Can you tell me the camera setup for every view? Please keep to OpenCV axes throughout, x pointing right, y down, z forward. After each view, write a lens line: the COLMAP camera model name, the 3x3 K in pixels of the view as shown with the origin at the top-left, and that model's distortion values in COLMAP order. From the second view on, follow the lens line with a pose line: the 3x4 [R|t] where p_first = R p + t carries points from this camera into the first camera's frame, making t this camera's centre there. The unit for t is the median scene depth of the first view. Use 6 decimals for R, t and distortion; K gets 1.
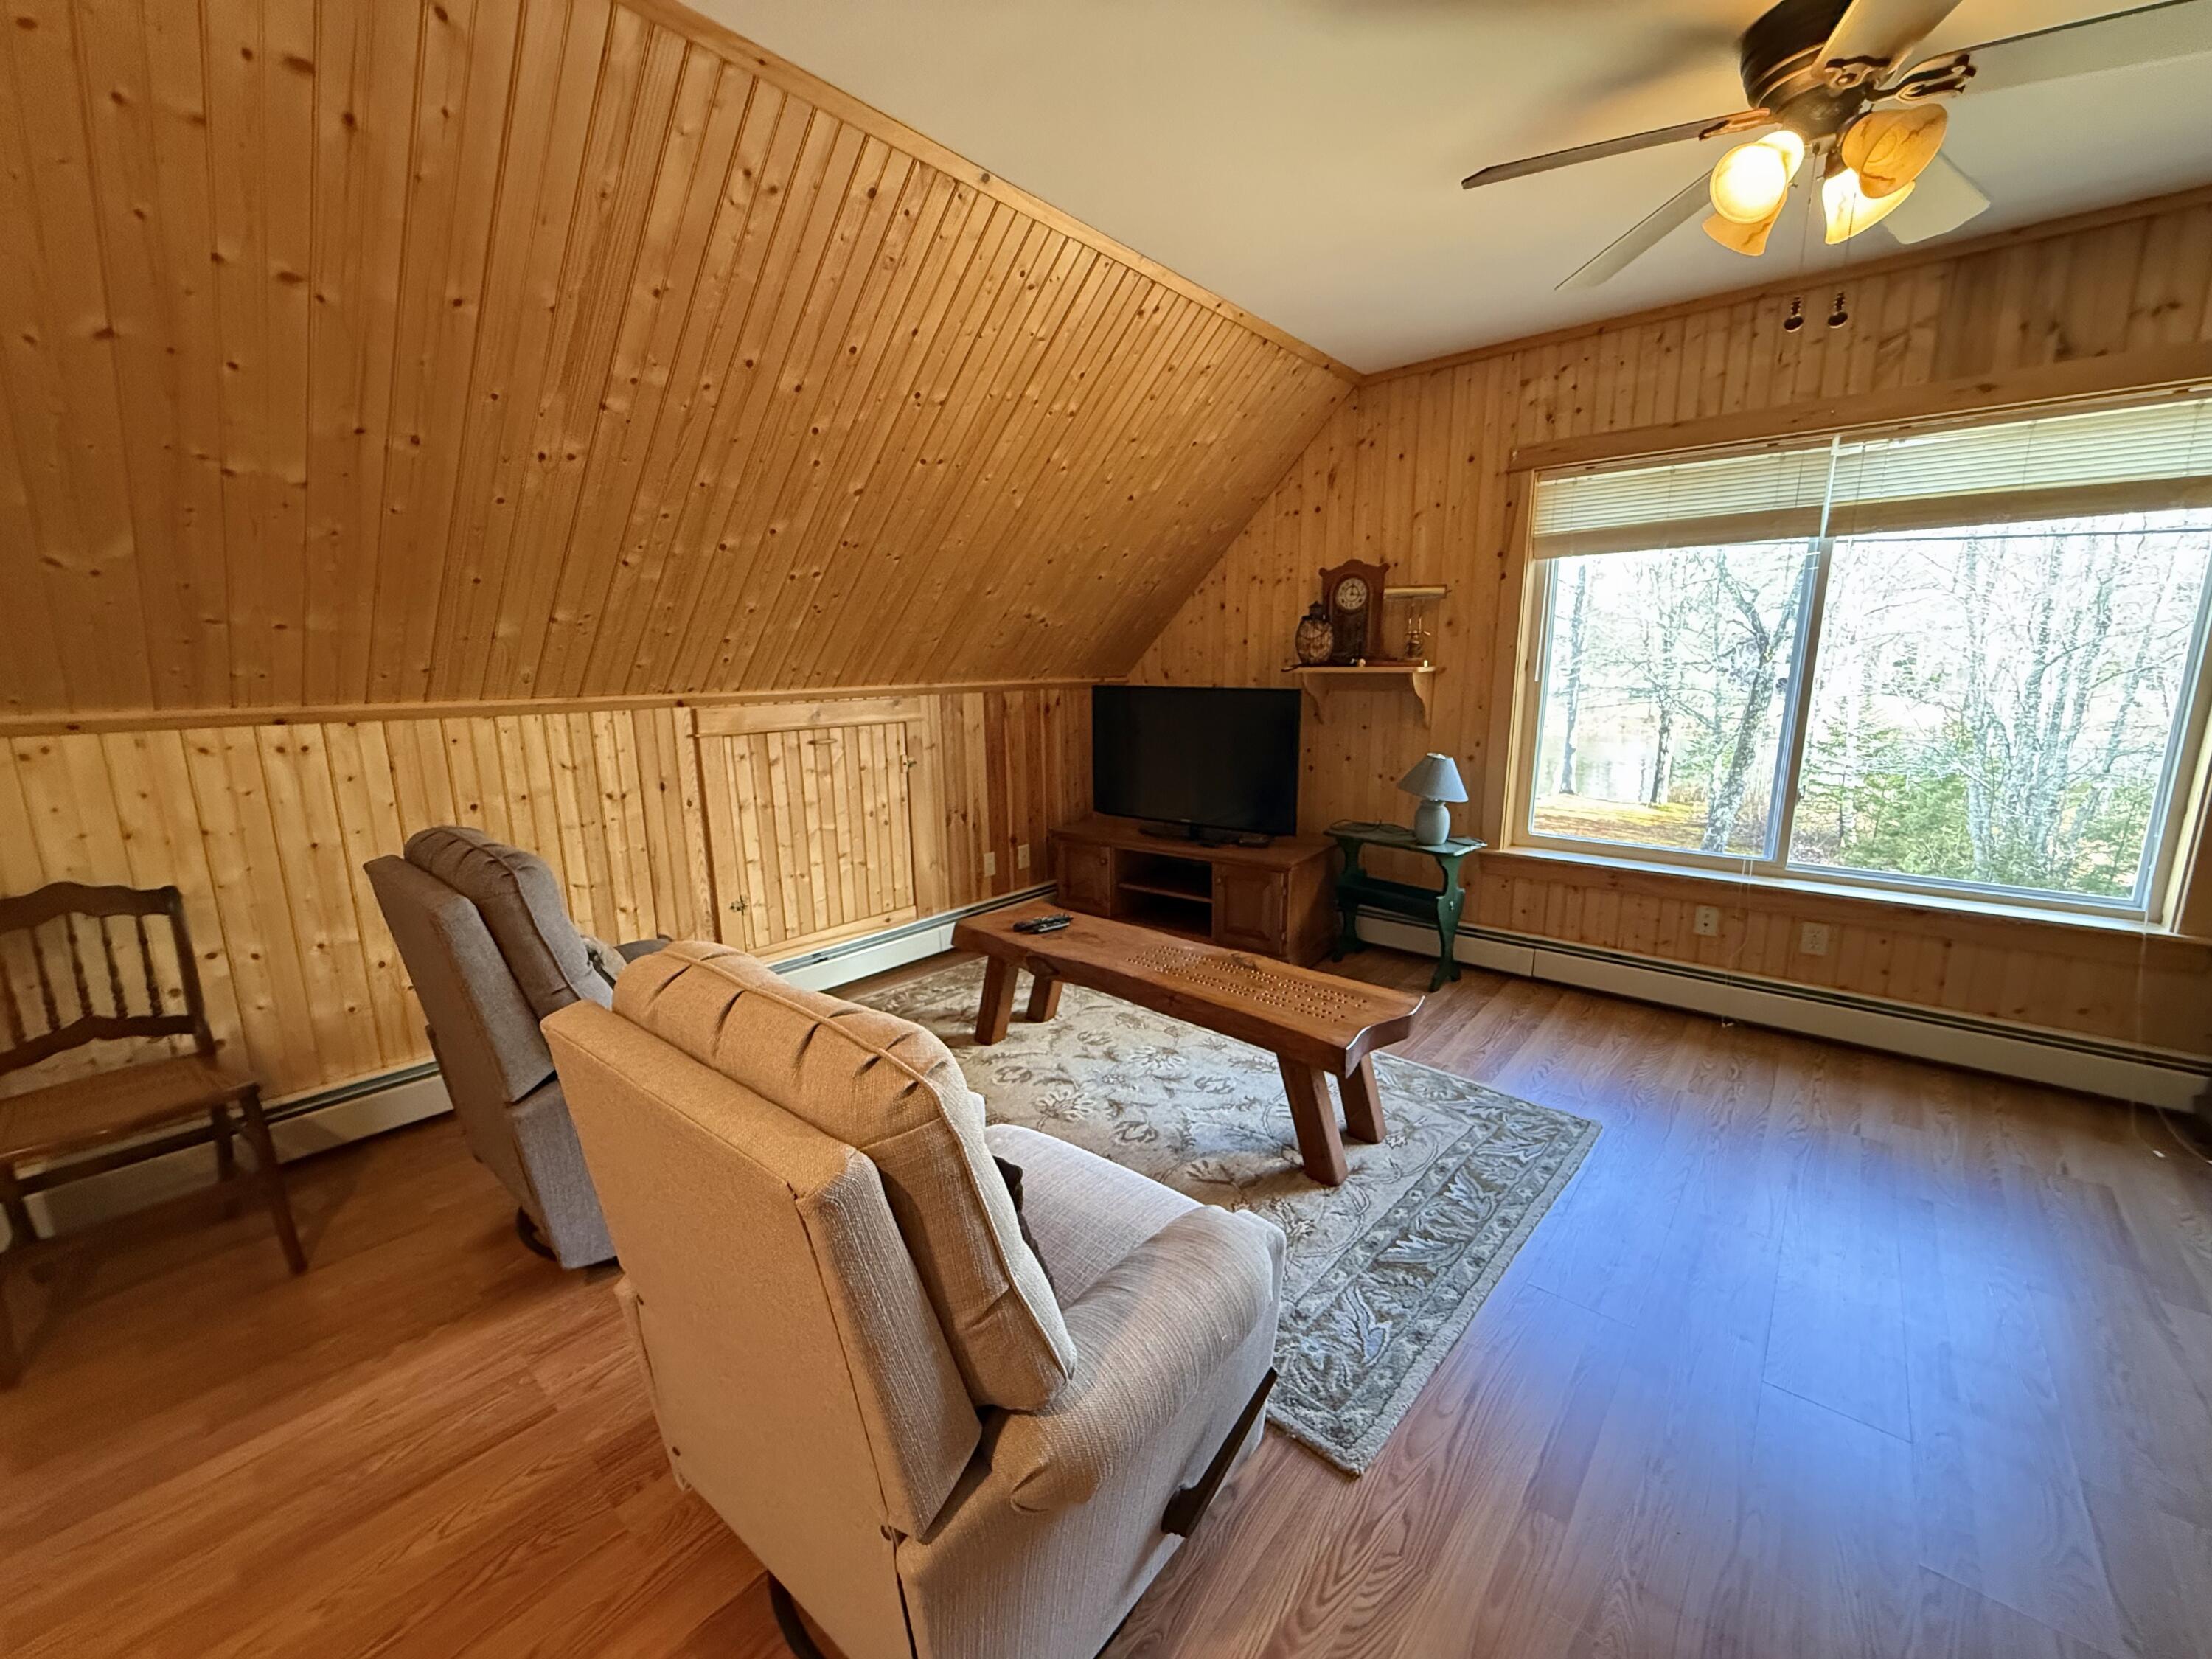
lens RADIAL K [[880.9, 0, 1096.1], [0, 880.9, 834.9], [0, 0, 1]] dist [-0.000439, 0.000315]
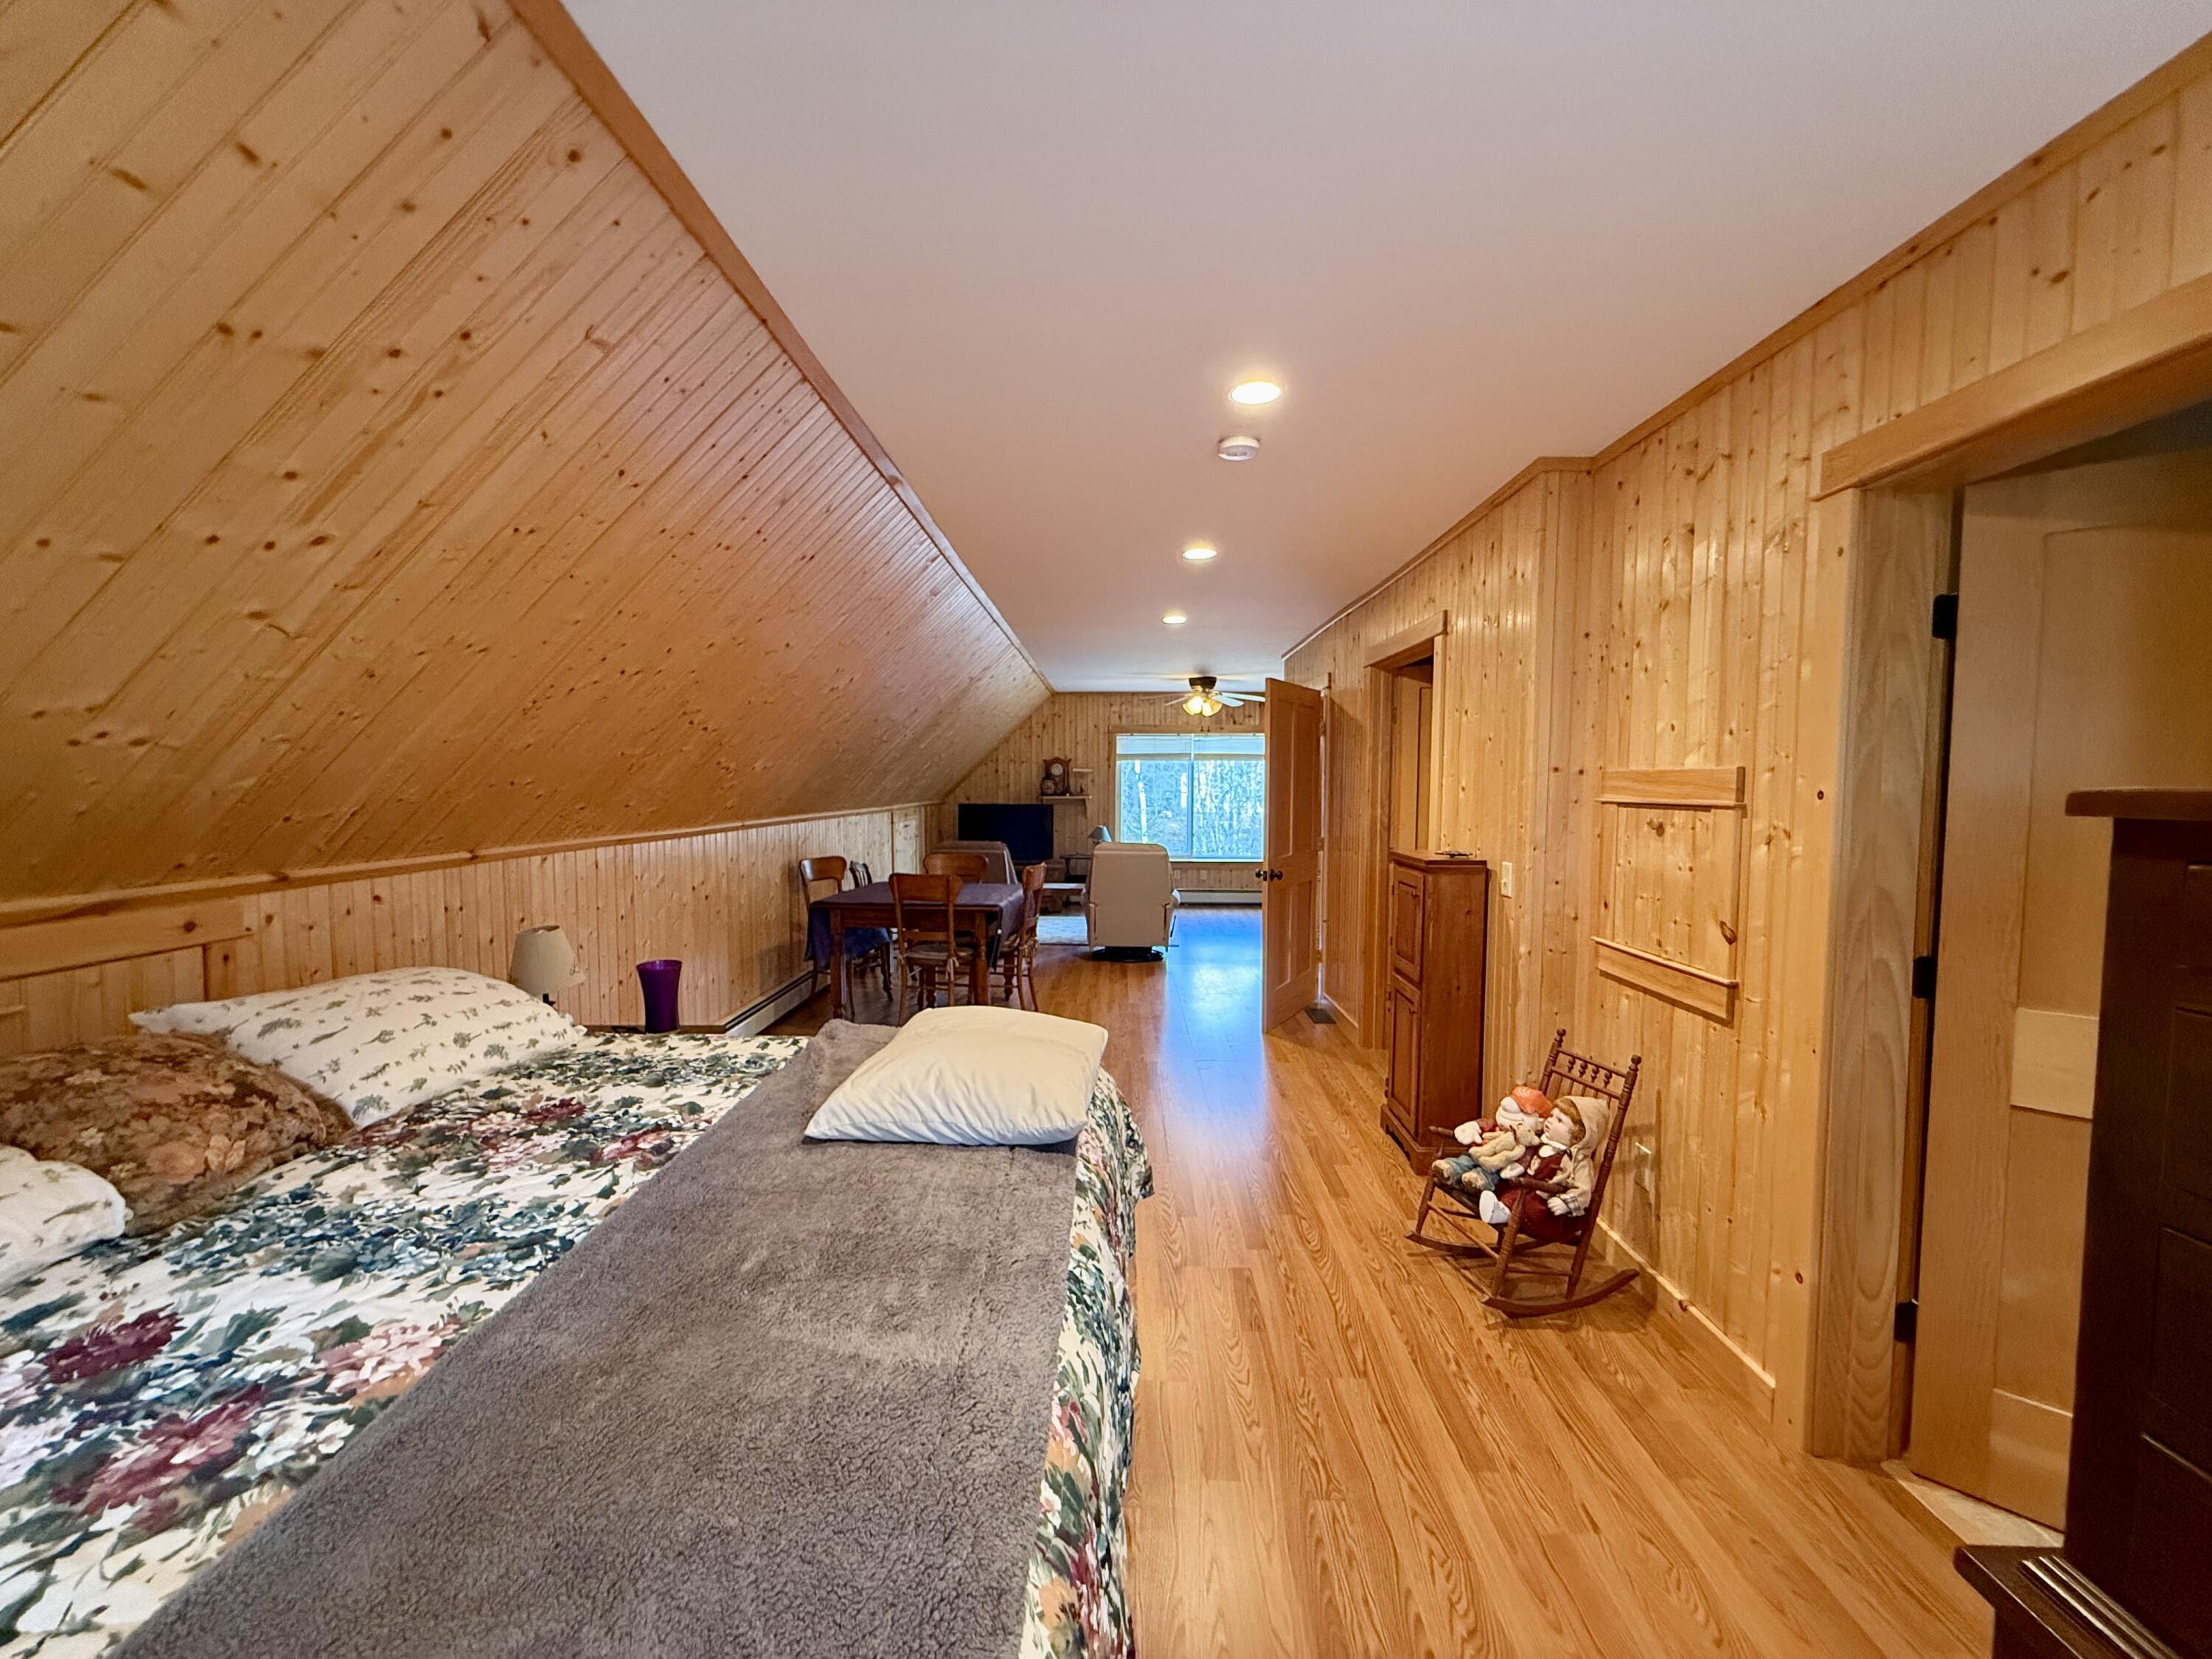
lens RADIAL K [[880.9, 0, 1100.6], [0, 880.9, 831.0], [0, 0, 1]] dist [-0.000439, 0.000315]
pose [[0.772024, -0.024260, 0.635130, -1.911767], [0.114778, 0.988164, -0.101772, 0.289150], [-0.625143, 0.151469, 0.765671, -1.608072]]
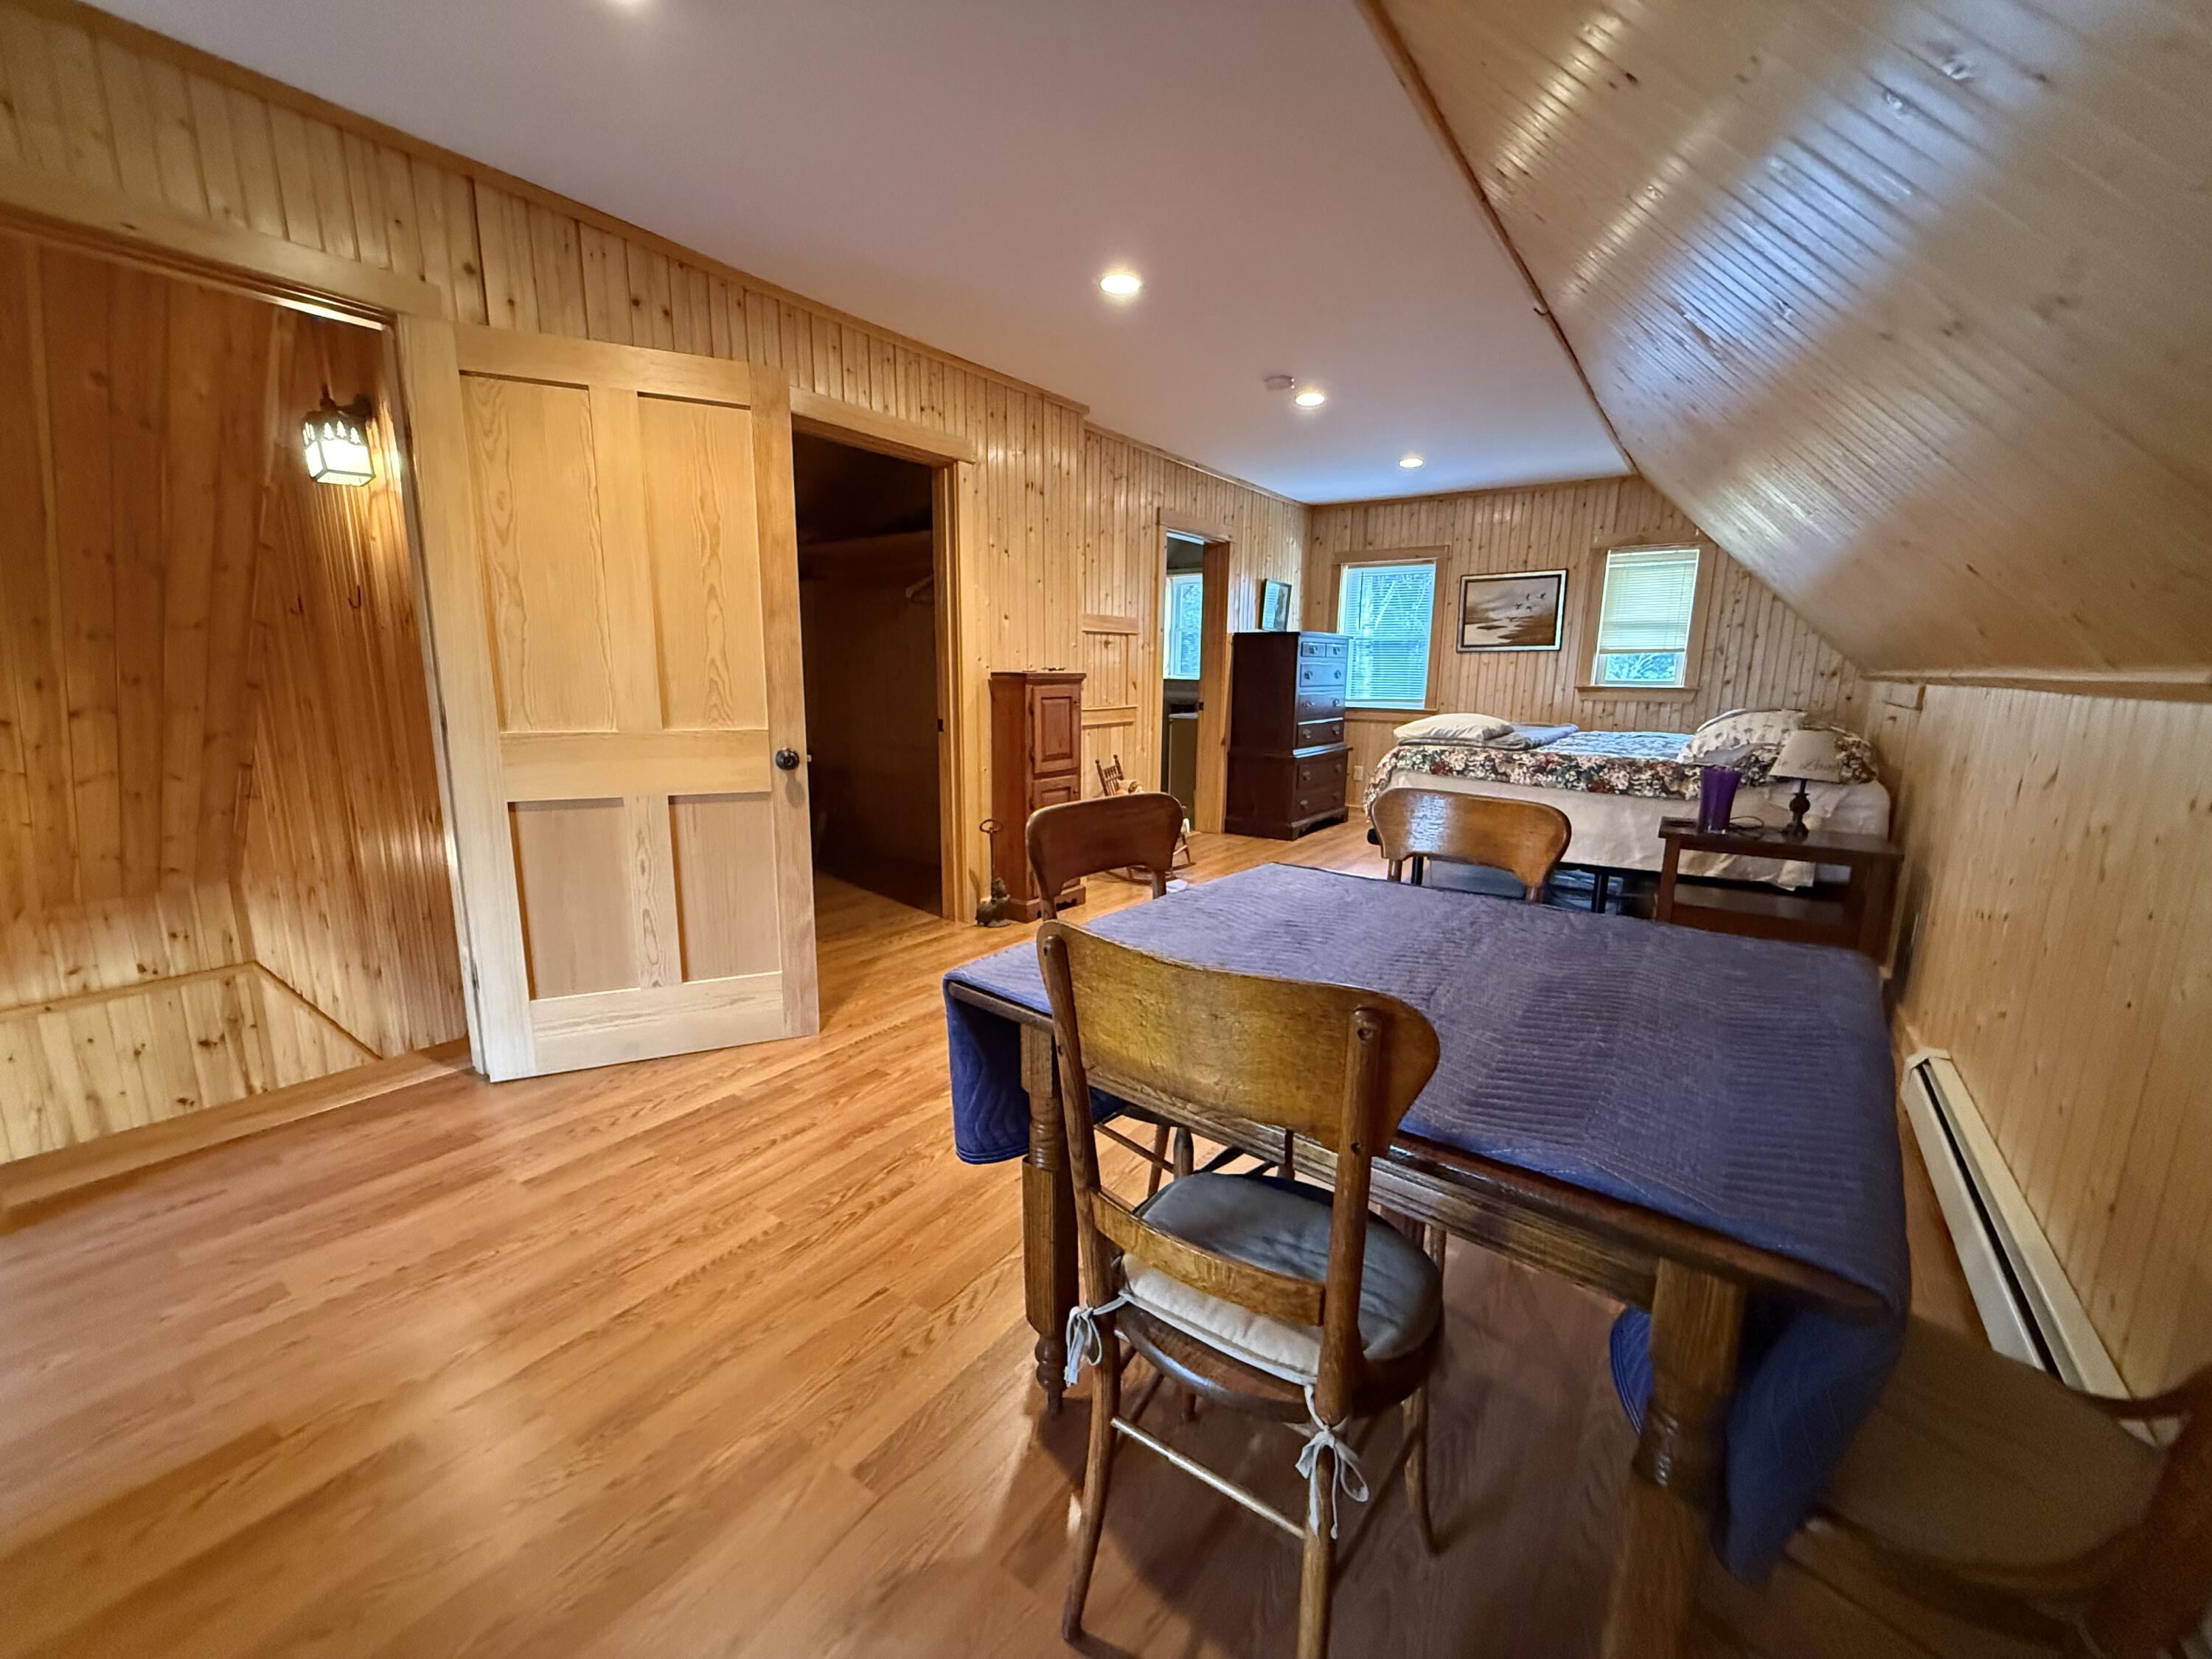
lens RADIAL K [[880.9, 0, 1099.5], [0, 880.9, 830.9], [0, 0, 1]] dist [-0.000439, 0.000315]
pose [[-0.996293, 0.013609, -0.084937, -0.681075], [-0.019356, 0.926618, 0.375506, -0.085959], [0.083814, 0.375758, -0.922920, 0.668394]]
